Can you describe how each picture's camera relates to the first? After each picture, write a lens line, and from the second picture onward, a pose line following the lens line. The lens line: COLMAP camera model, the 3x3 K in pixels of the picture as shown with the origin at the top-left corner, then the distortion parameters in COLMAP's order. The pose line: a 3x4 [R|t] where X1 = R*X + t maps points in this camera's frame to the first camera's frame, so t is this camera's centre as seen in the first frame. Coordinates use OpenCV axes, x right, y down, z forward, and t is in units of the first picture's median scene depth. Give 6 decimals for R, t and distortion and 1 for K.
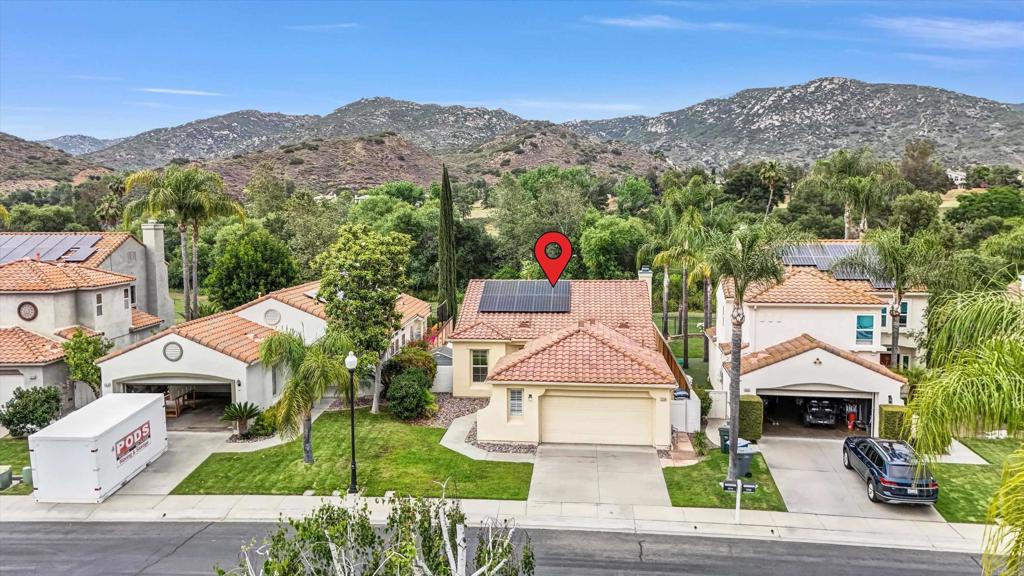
lens RADIAL K [[764.2, 0, 508.0], [0, 764.2, 287.8], [0, 0, 1]] dist [0.064409, -0.062886]
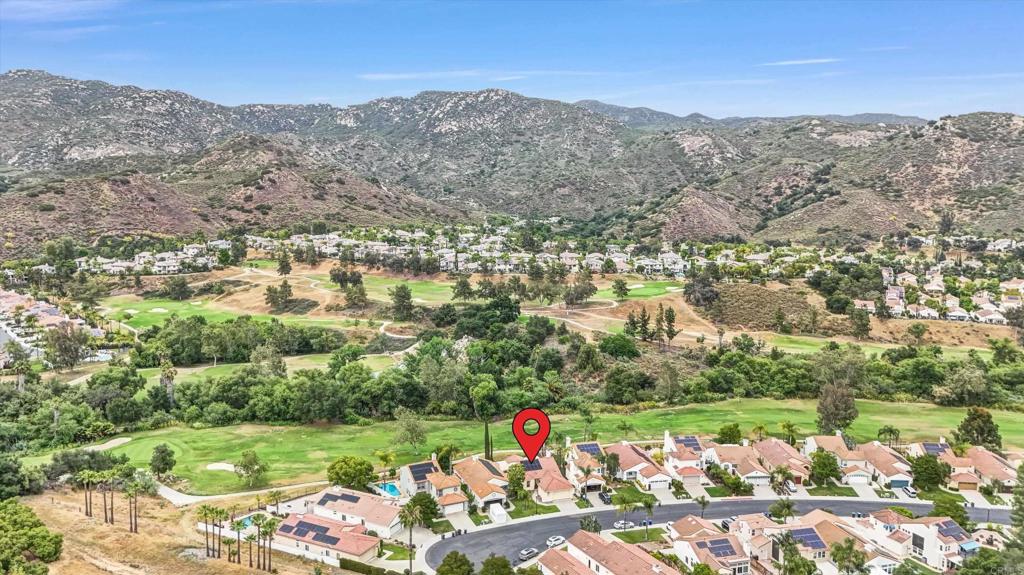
lens RADIAL K [[764.2, 0, 520.2], [0, 764.2, 285.9], [0, 0, 1]] dist [0.064409, -0.062886]
pose [[0.907332, -0.043640, 0.418143, -2.648202], [0.025648, 0.998491, 0.048556, -1.782850], [-0.419631, -0.033332, 0.907082, -4.294708]]
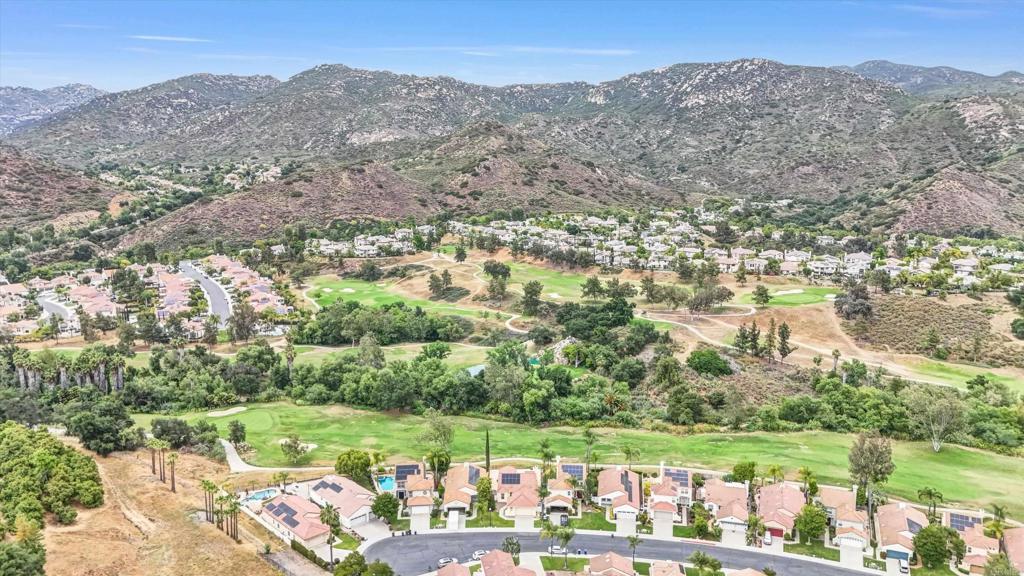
lens RADIAL K [[764.2, 0, 514.3], [0, 764.2, 290.5], [0, 0, 1]] dist [0.064409, -0.062886]
pose [[0.996861, -0.008098, 0.078761, -0.460746], [0.001196, 0.996183, 0.087286, -2.247018], [-0.079167, -0.086917, 0.993065, -5.232752]]
